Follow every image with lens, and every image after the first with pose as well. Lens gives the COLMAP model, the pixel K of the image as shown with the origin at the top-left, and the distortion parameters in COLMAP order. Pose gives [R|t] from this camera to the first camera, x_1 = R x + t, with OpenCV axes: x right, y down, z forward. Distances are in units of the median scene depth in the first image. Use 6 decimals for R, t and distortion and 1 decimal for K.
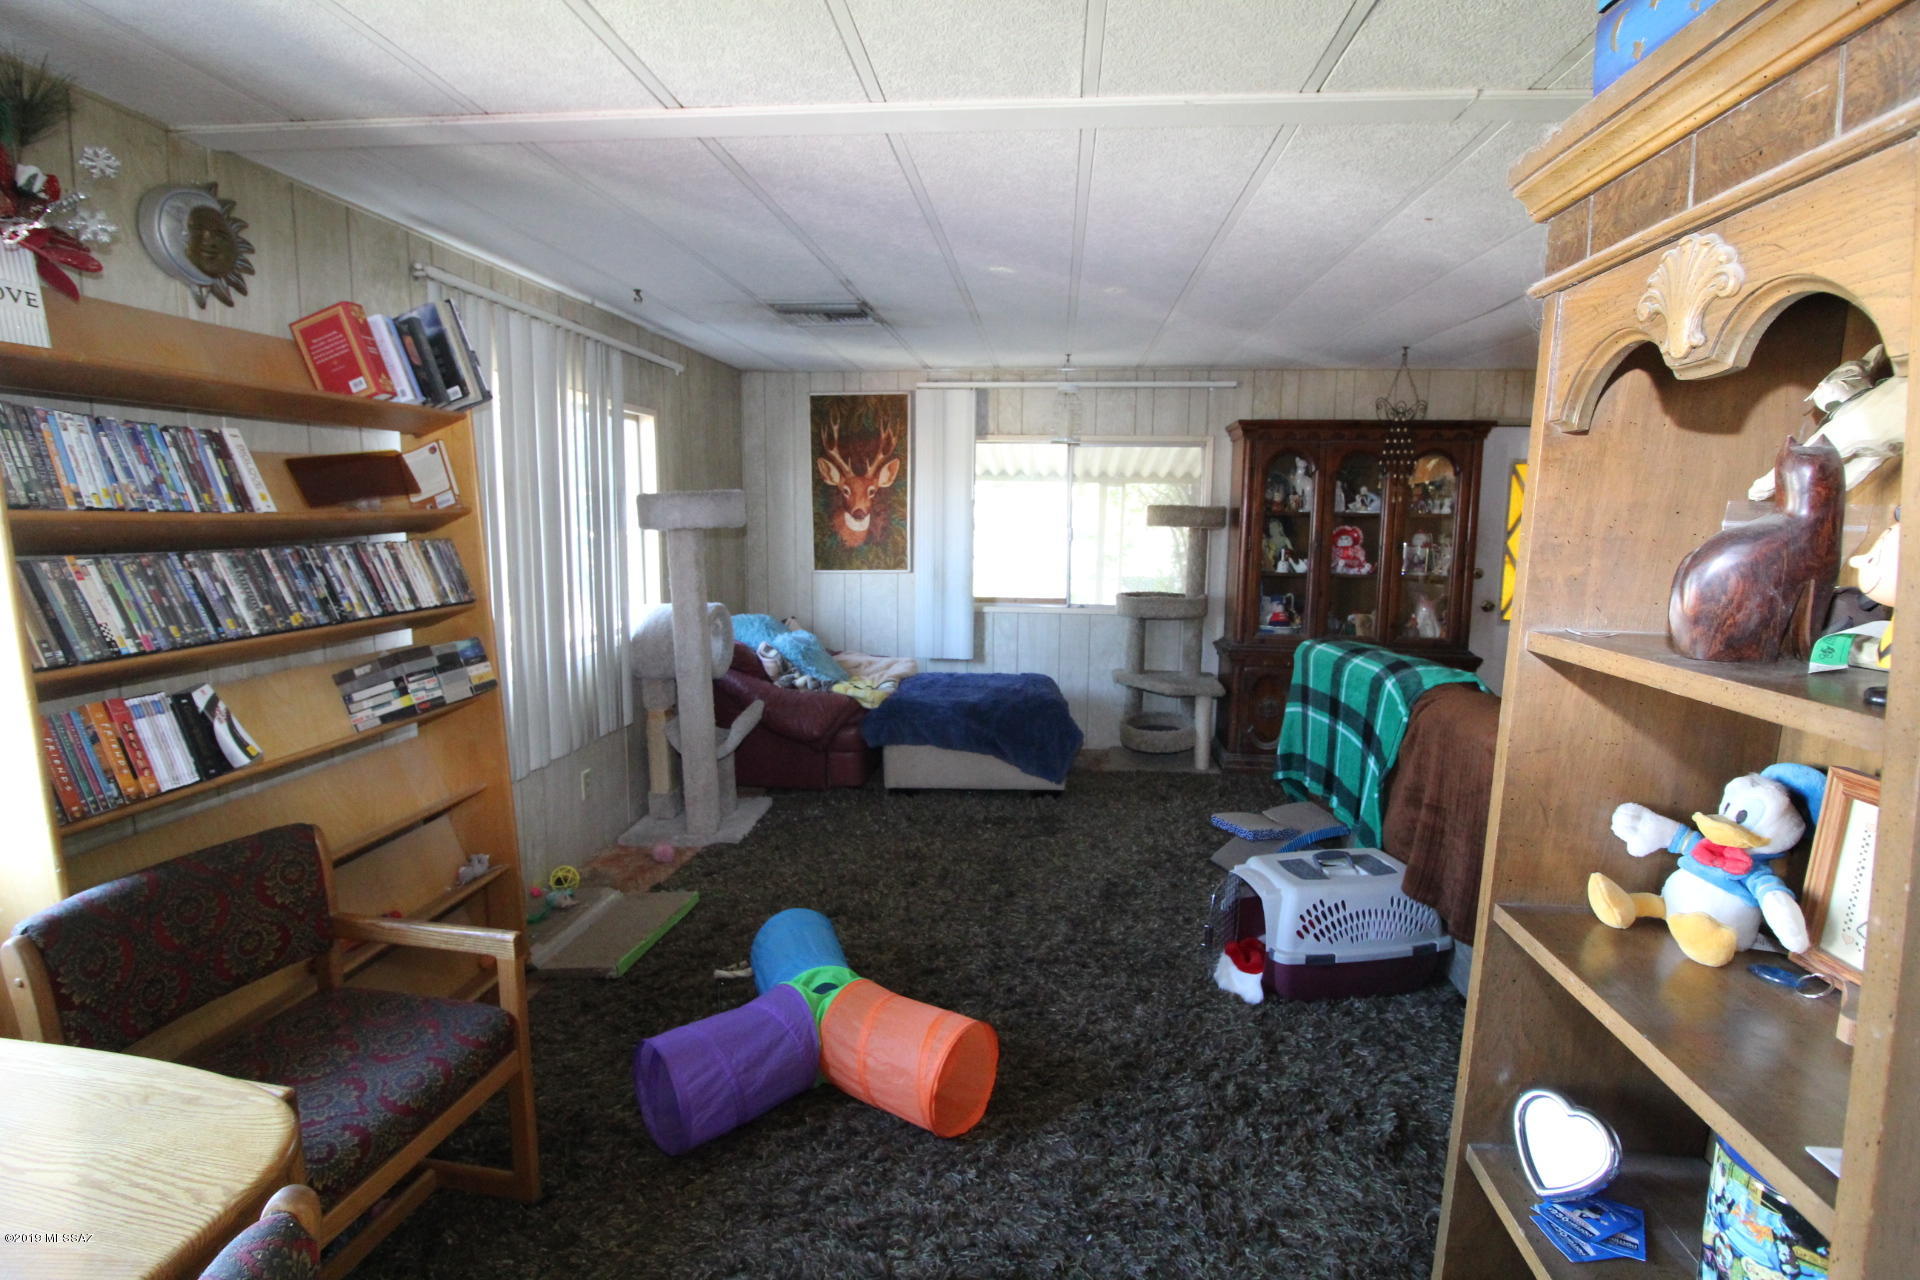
lens RADIAL K [[898.7, 0, 972.5], [0, 898.7, 613.5], [0, 0, 1]] dist [-0.001104, -0.013065]
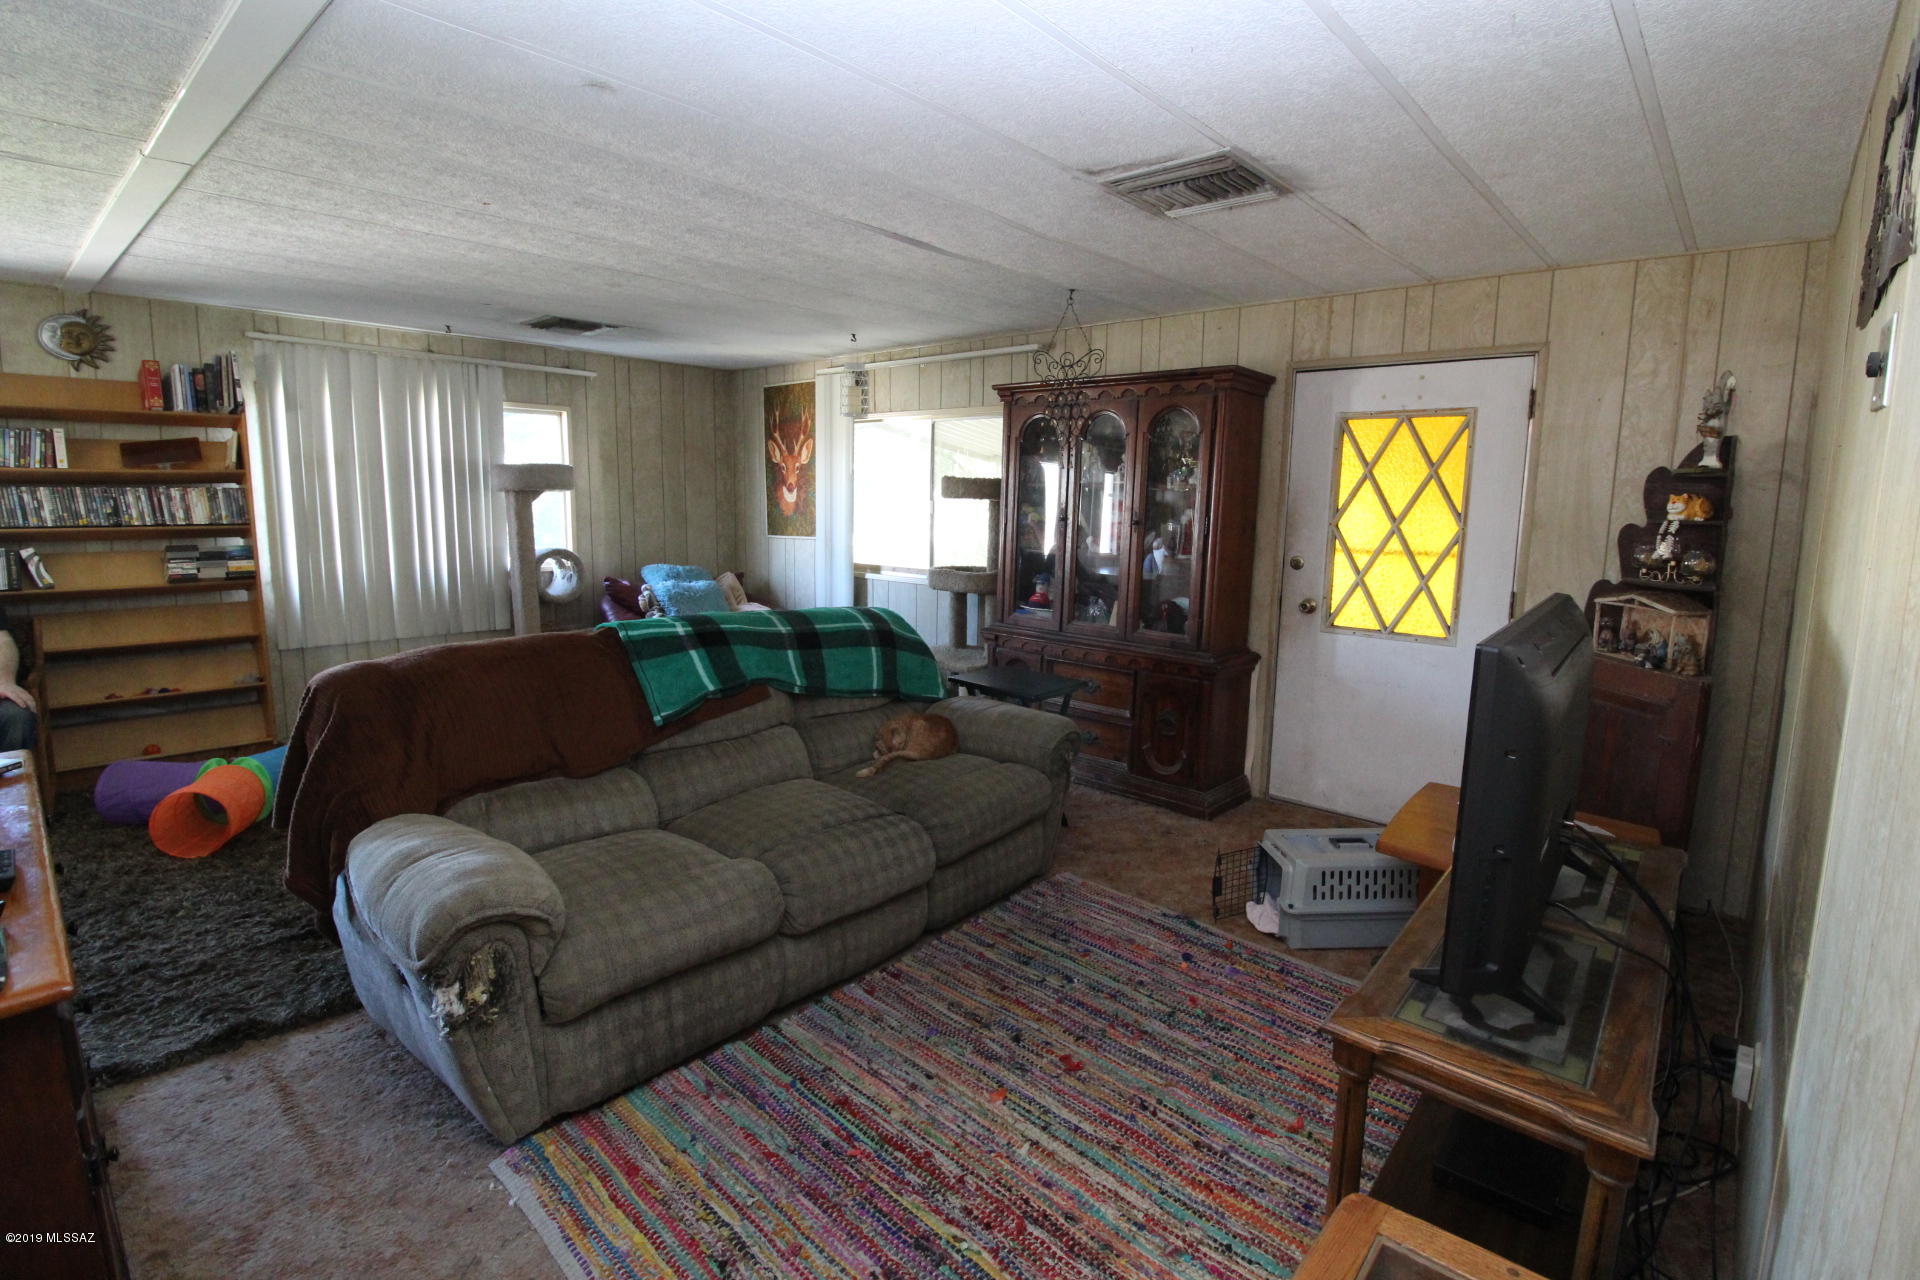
lens RADIAL K [[898.7, 0, 972.5], [0, 898.7, 613.5], [0, 0, 1]] dist [-0.001104, -0.013065]
pose [[0.809615, 0.081773, -0.581237, 0.813373], [-0.079049, 0.996417, 0.030076, -0.002365], [0.581613, 0.021596, 0.813179, 0.214820]]
